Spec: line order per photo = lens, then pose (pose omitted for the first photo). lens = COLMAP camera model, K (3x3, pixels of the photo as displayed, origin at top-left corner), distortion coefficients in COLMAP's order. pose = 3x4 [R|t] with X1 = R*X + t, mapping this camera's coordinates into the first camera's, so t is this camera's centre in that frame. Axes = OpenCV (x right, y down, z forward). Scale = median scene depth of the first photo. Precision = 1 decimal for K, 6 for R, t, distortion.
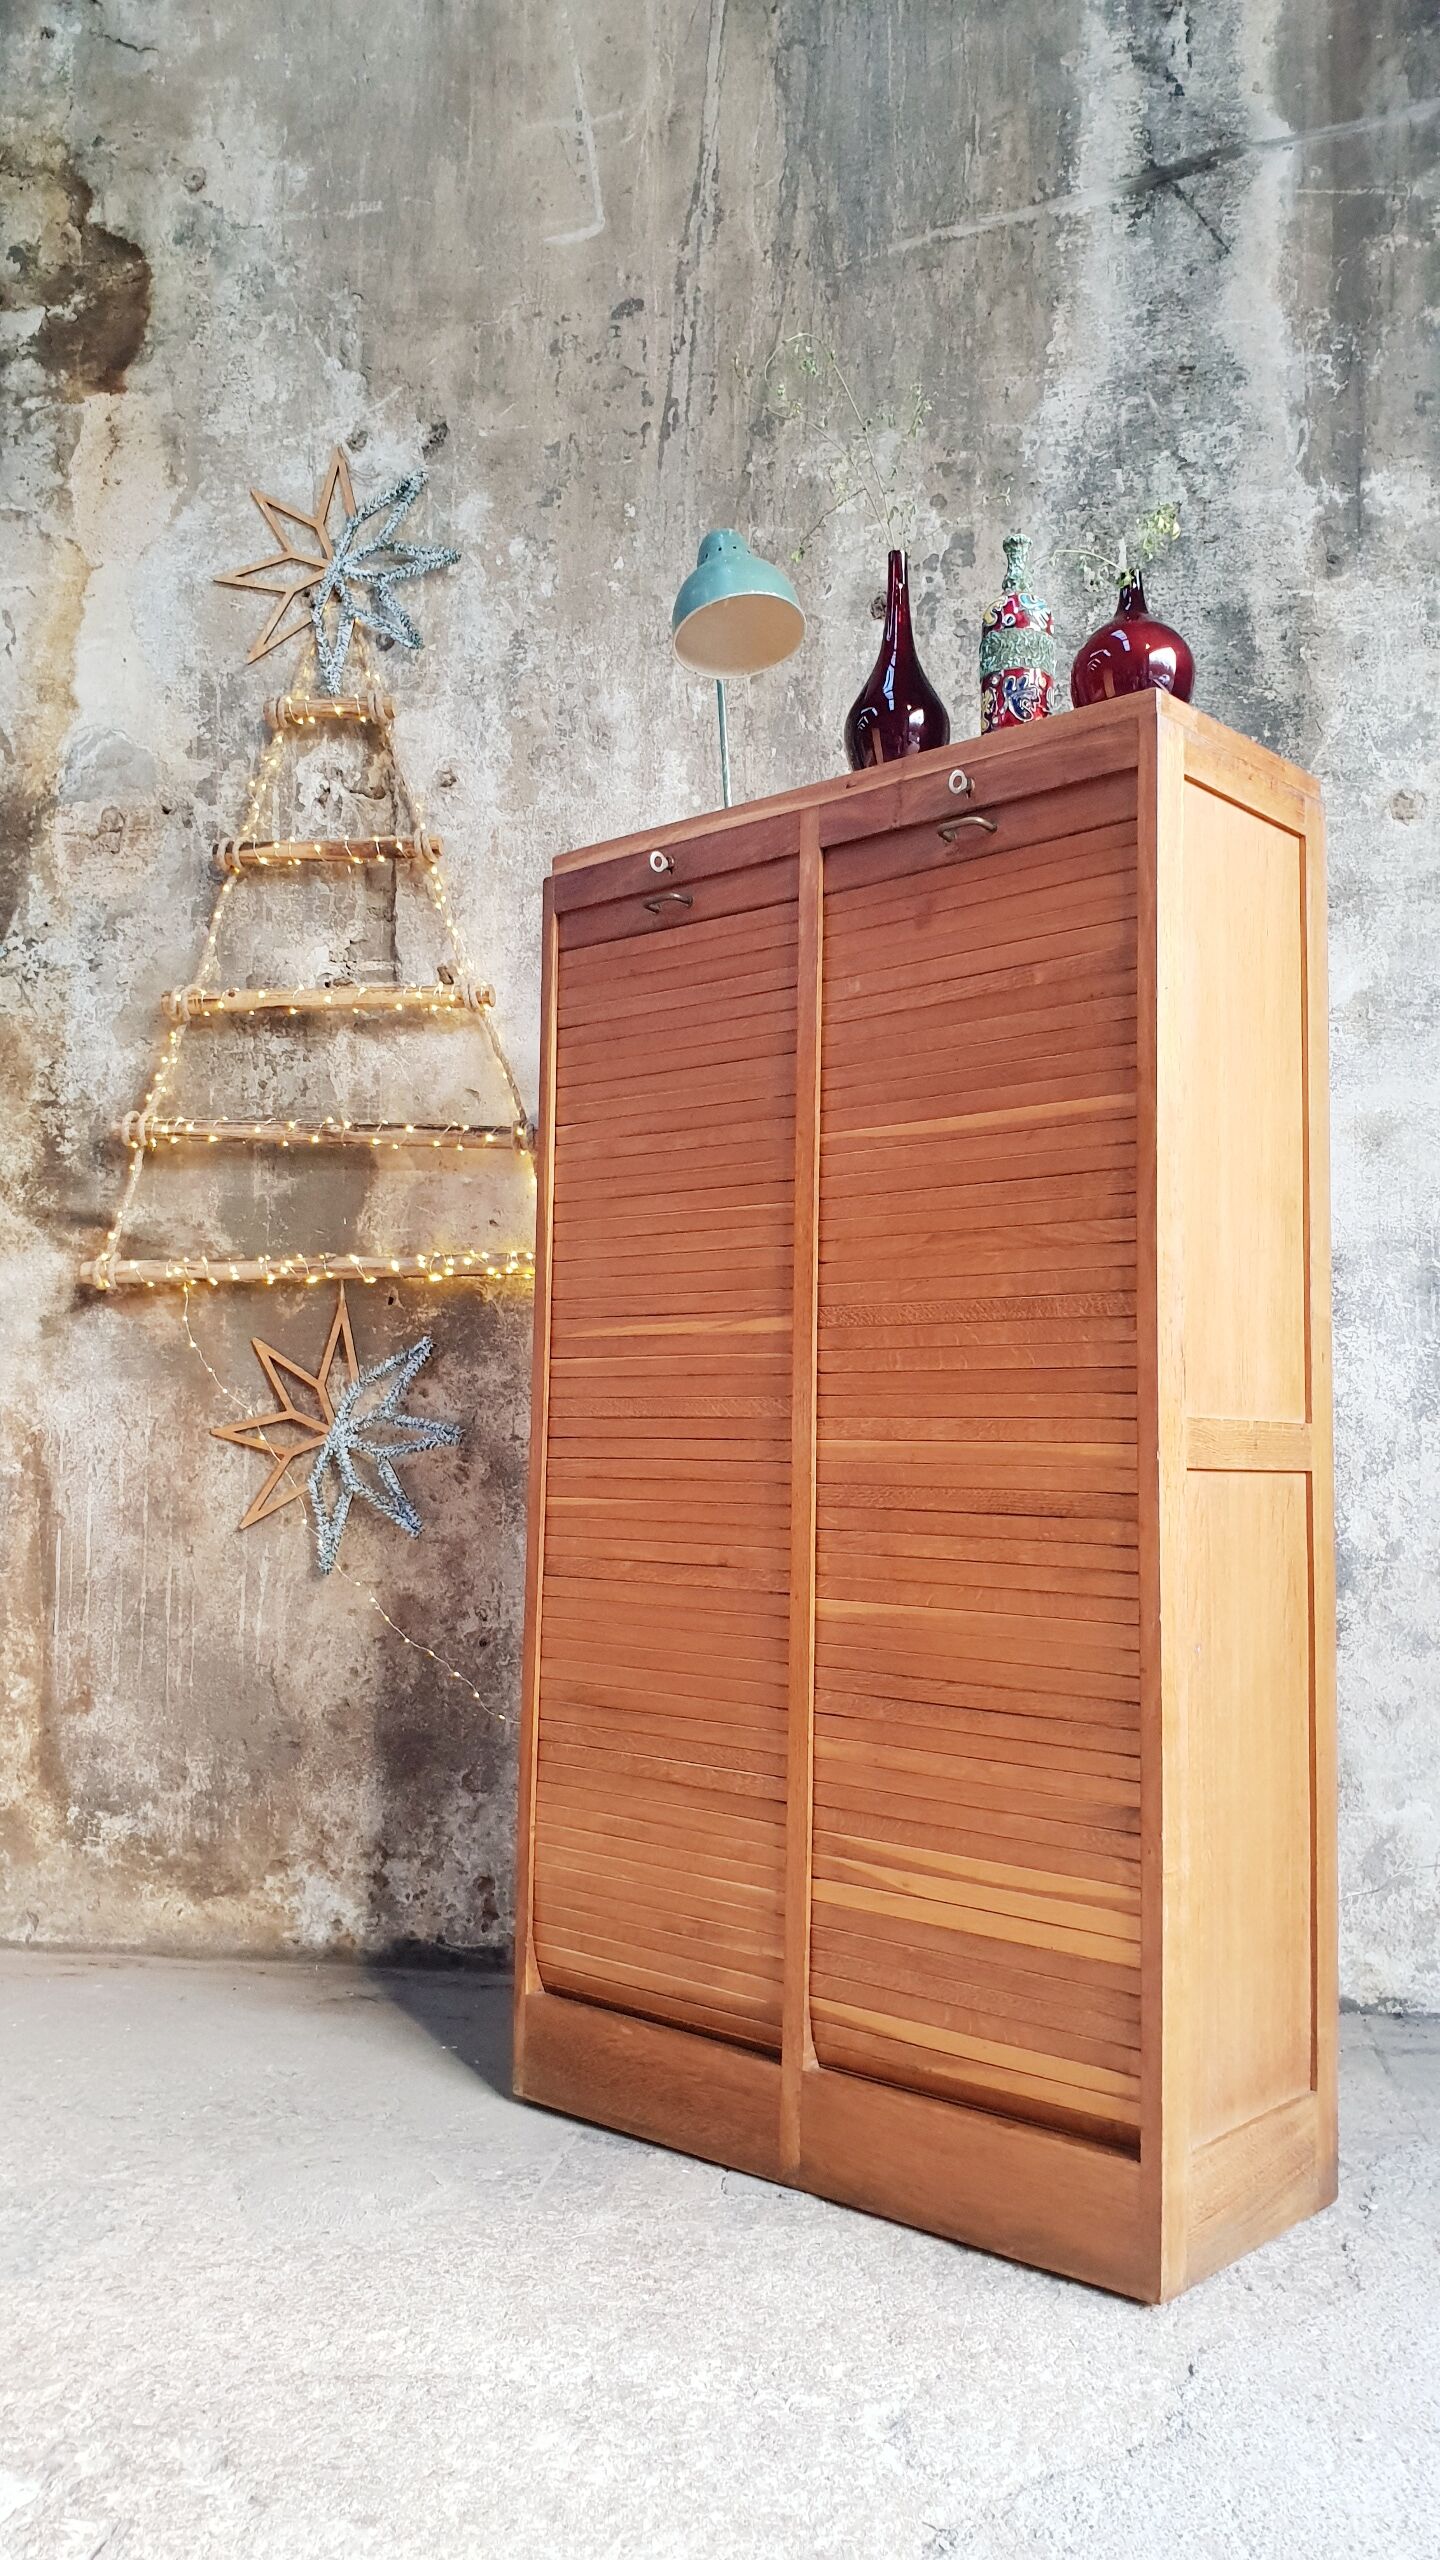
lens RADIAL K [[1992.6, 0, 736.6], [0, 1992.6, 1279.7], [0, 0, 1]] dist [0.067232, -0.174038]
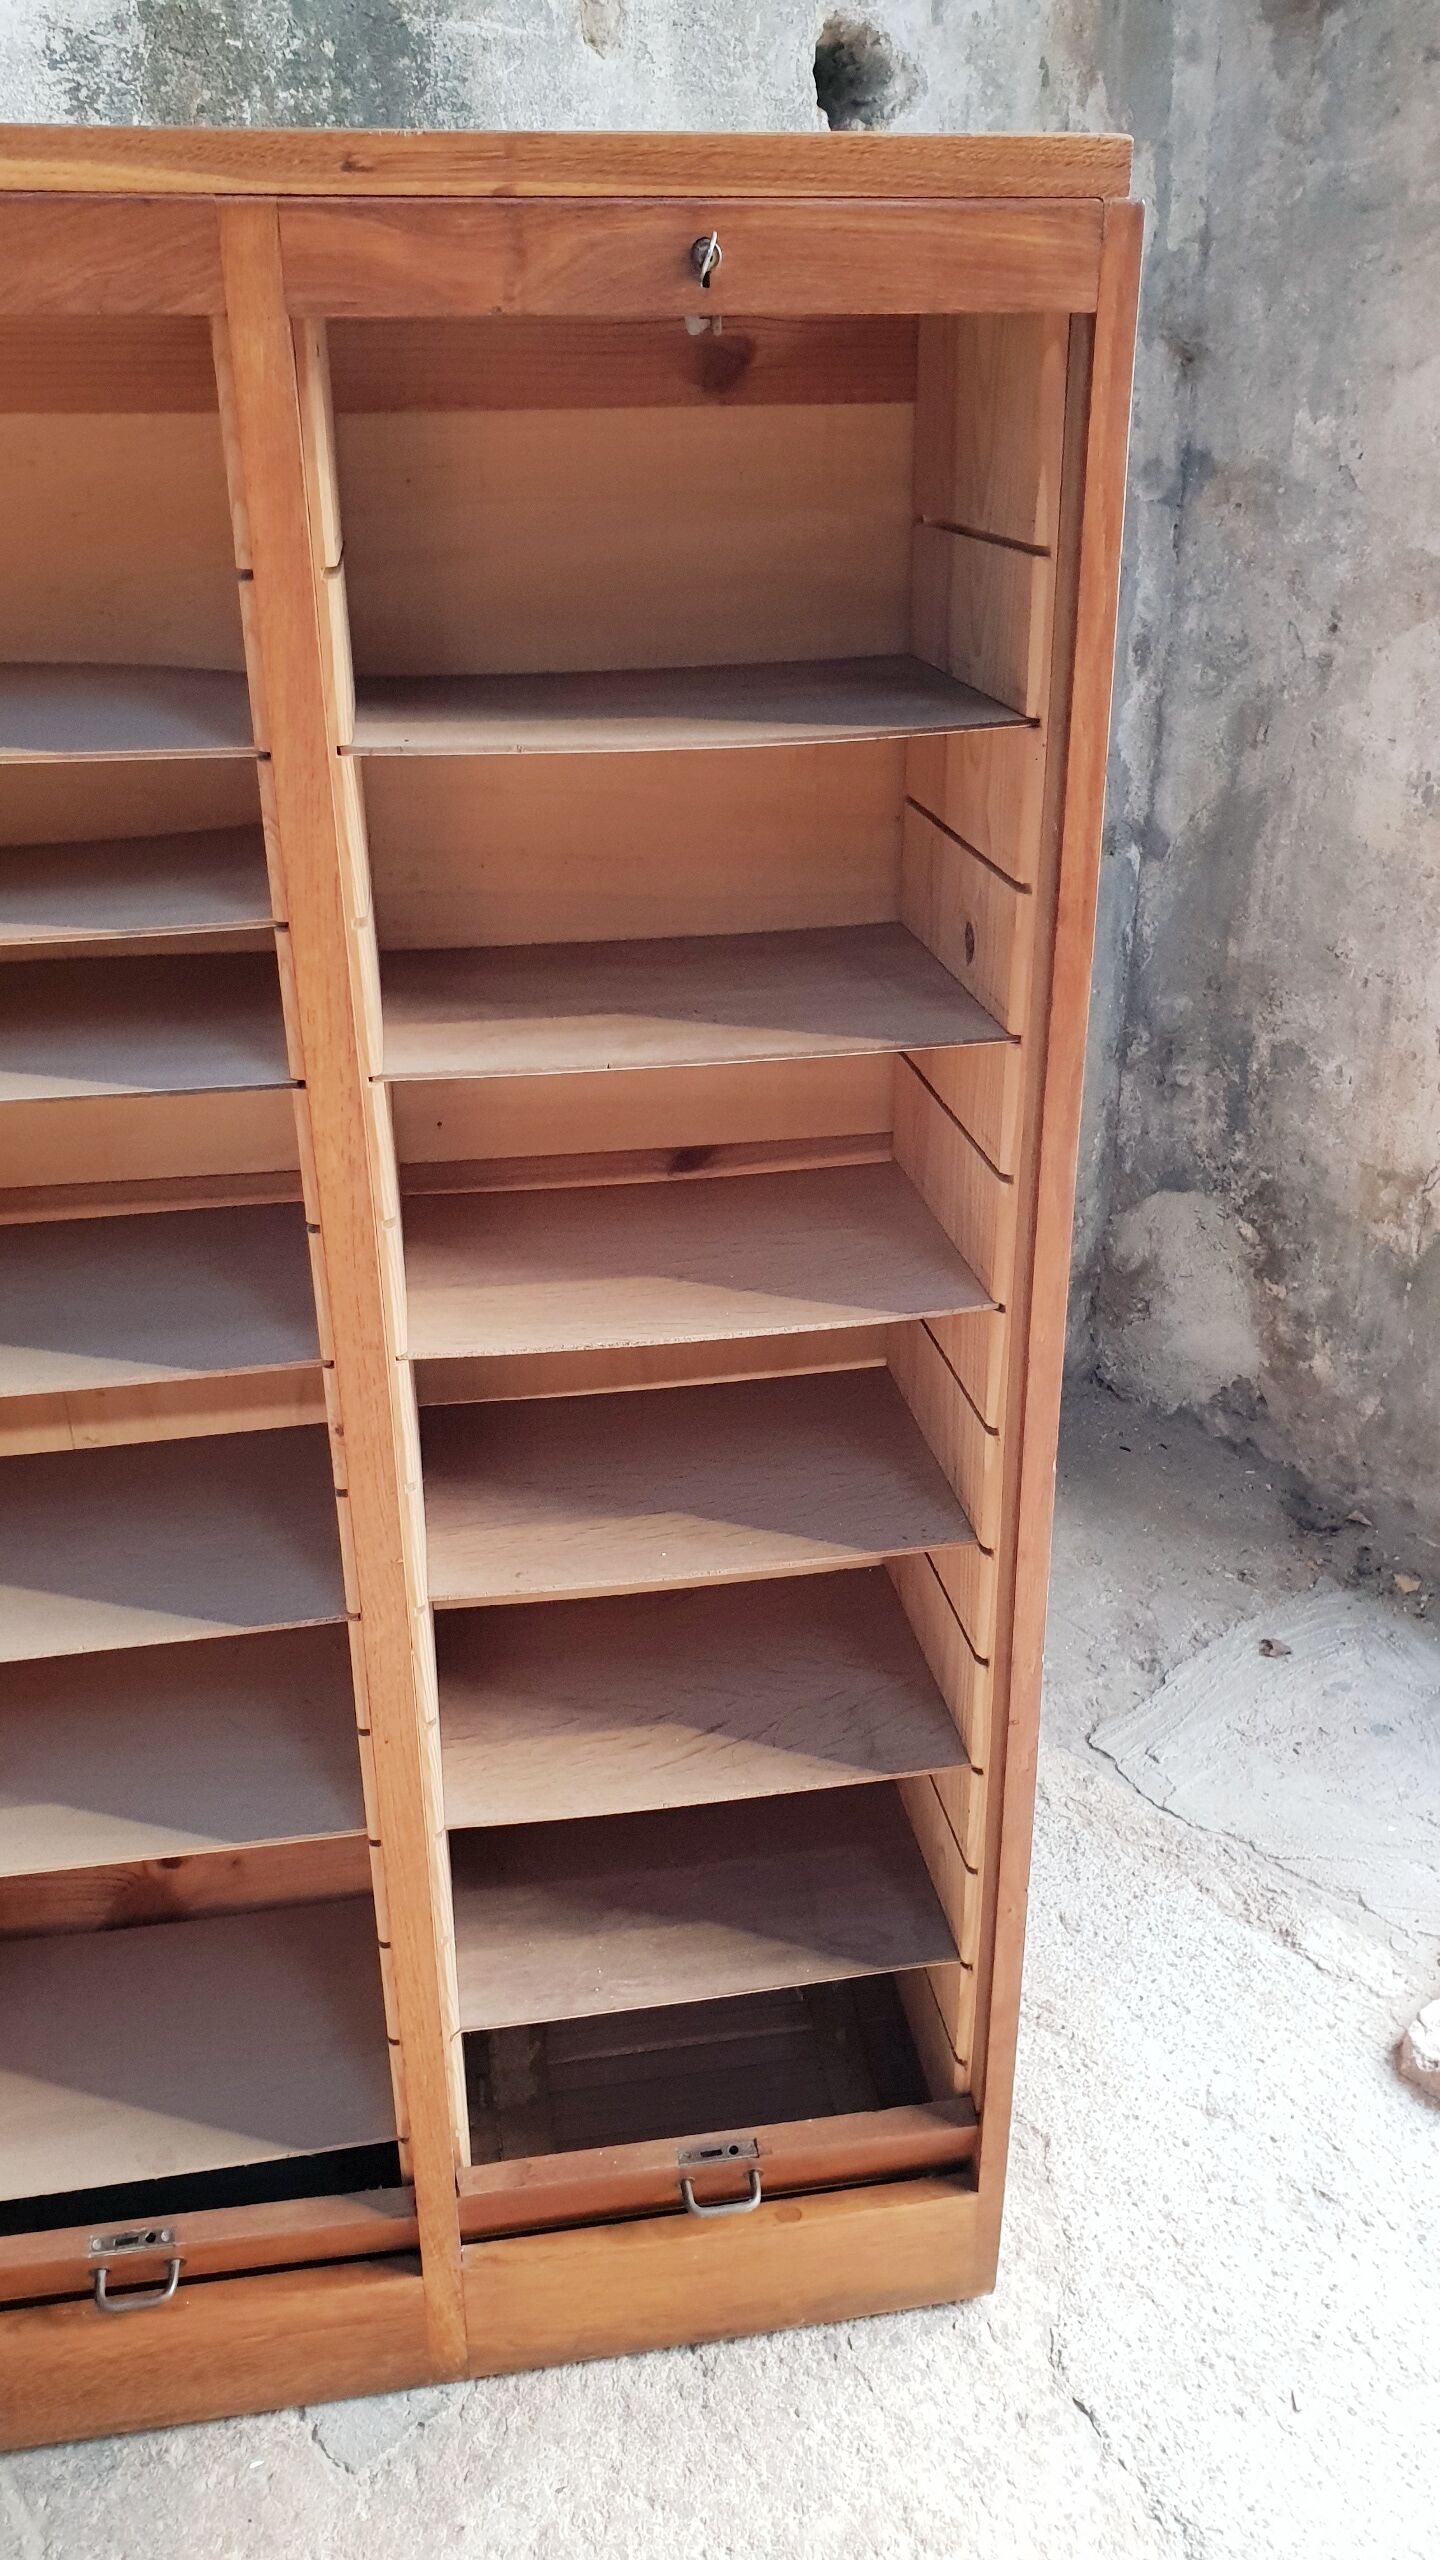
lens RADIAL K [[2004.1, 0, 733.5], [0, 2004.1, 1287.7], [0, 0, 1]] dist [-0.019321, 0.051866]
pose [[0.657856, -0.334794, 0.674640, -0.182056], [-0.048867, 0.874903, 0.481826, -0.185534], [-0.751557, -0.349940, 0.559200, 0.462741]]
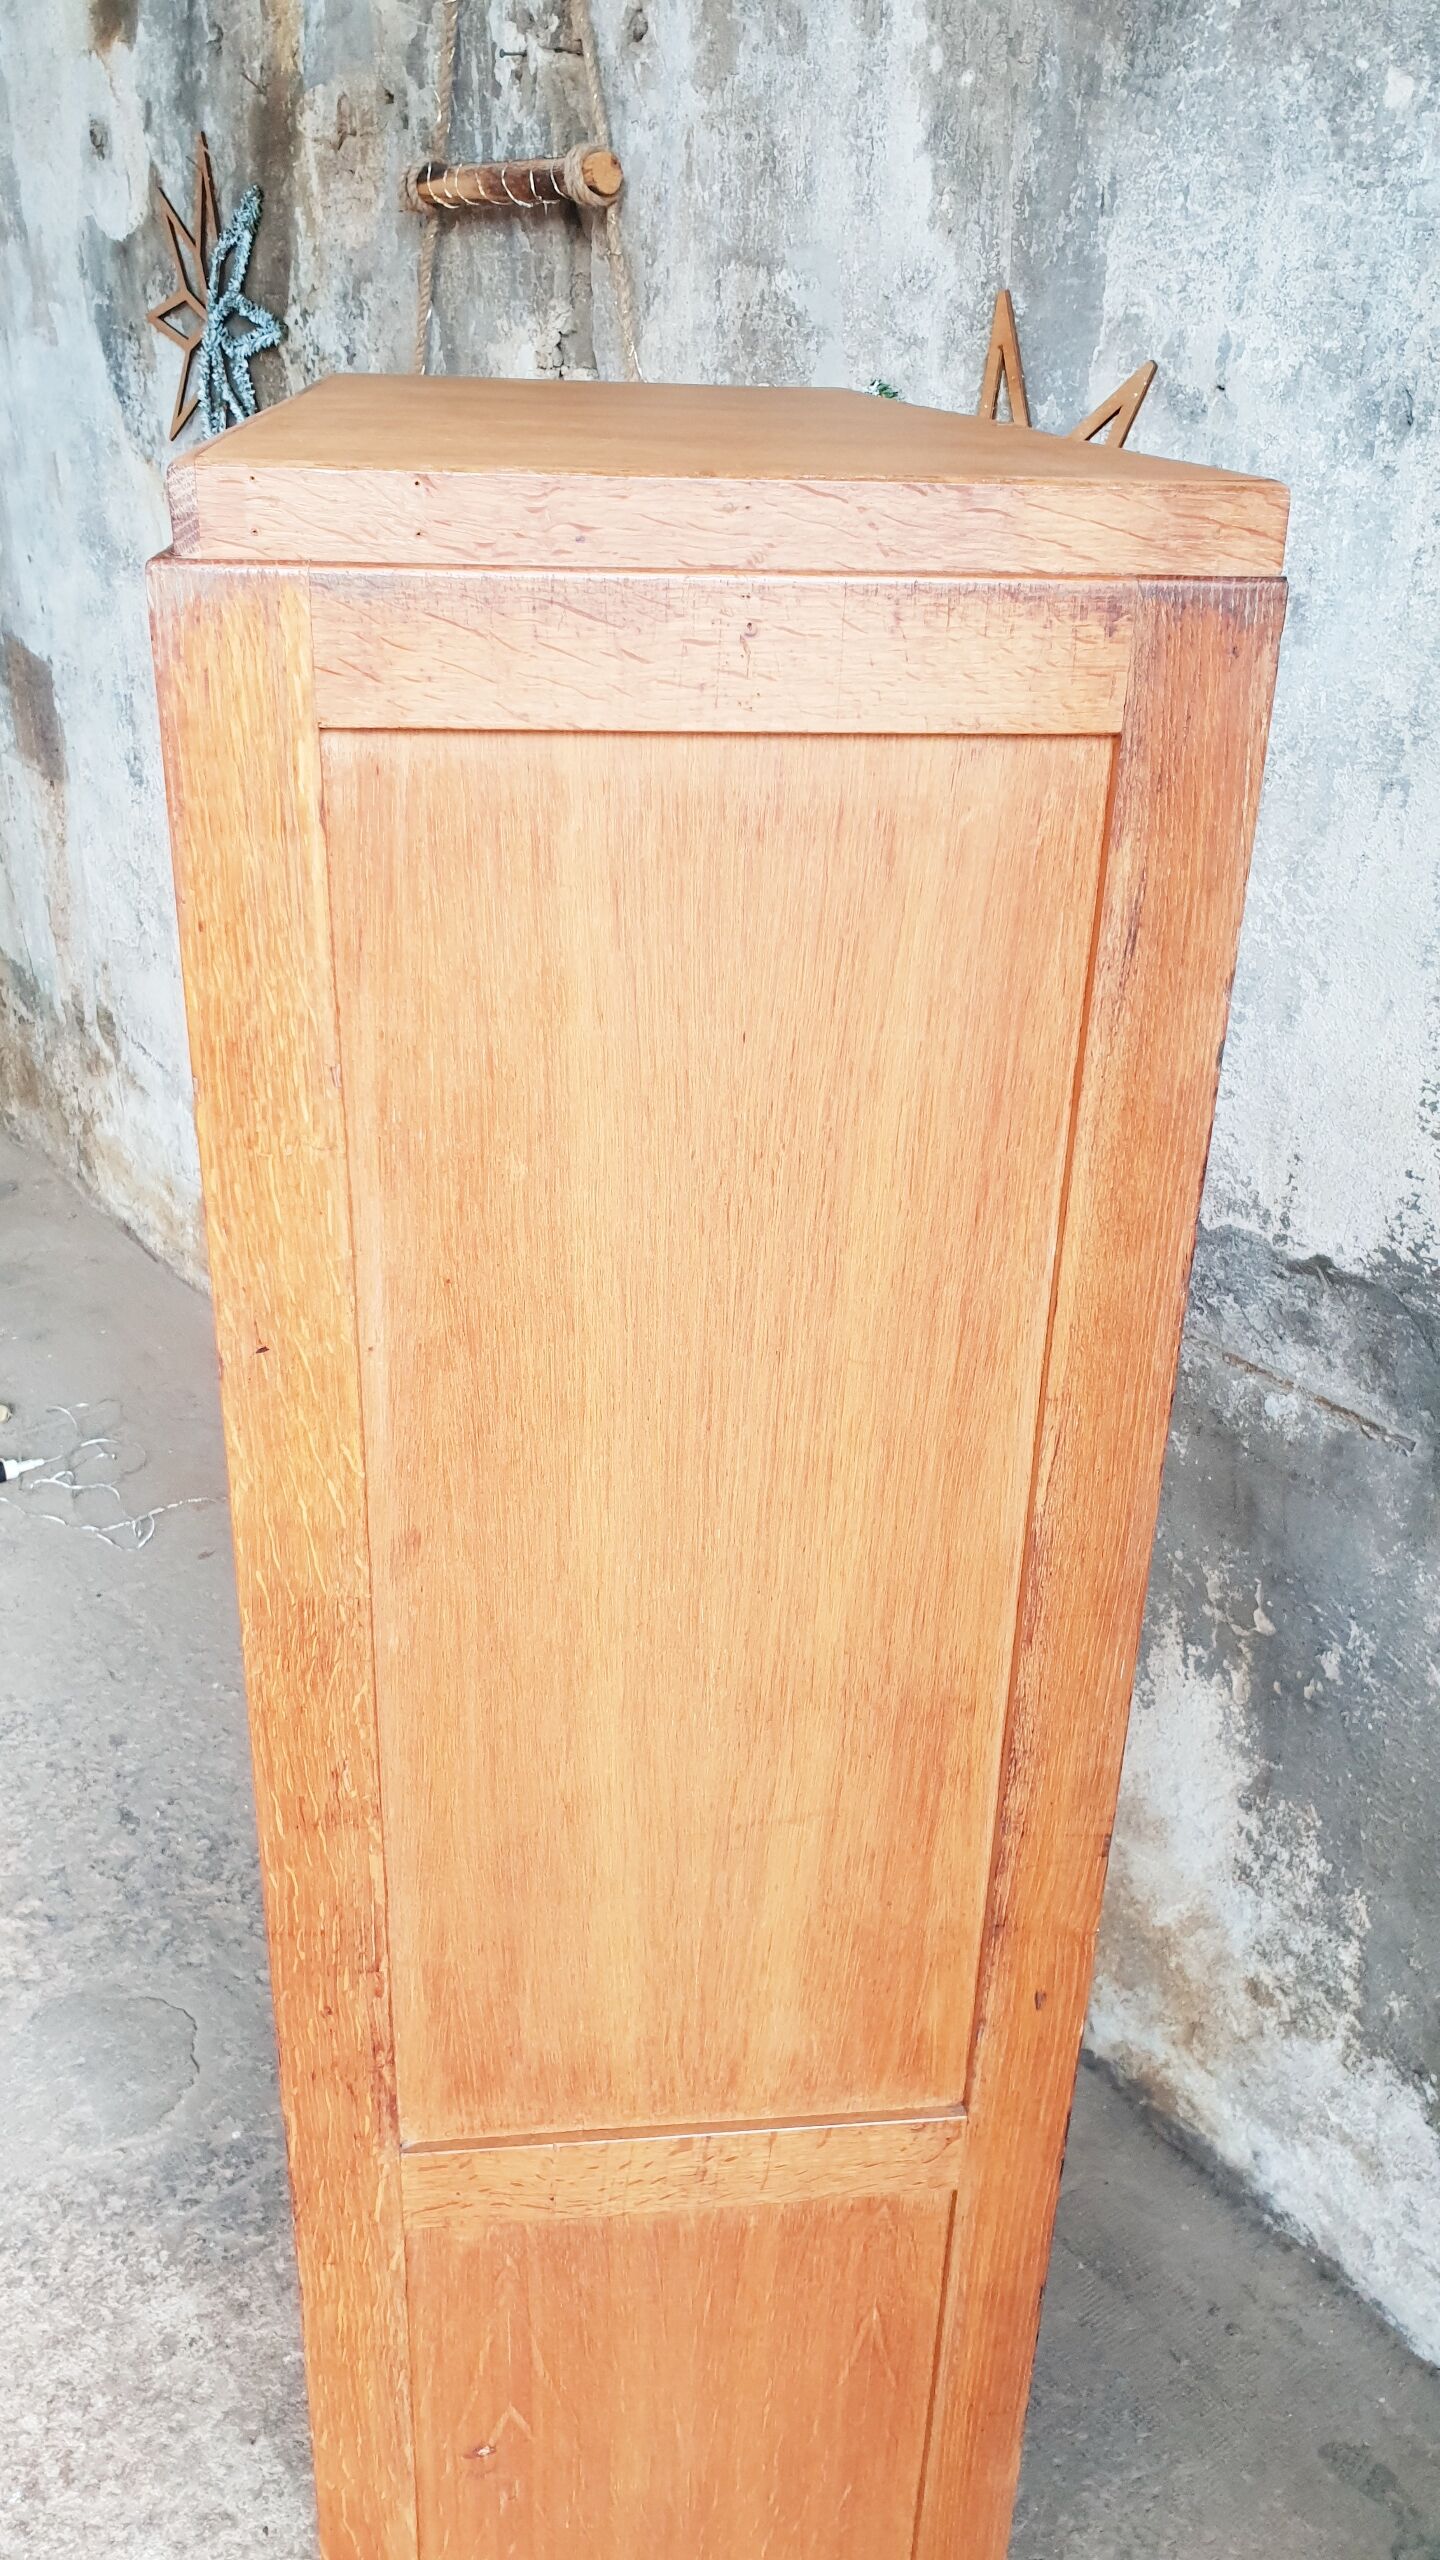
lens RADIAL K [[2012.7, 0, 734.2], [0, 2012.7, 1284.5], [0, 0, 1]] dist [-0.017758, 0.049429]
pose [[0.723855, 0.307817, -0.617481, 0.346134], [0.041334, 0.874007, 0.484151, -0.220194], [0.688713, -0.375978, 0.619932, 0.548622]]
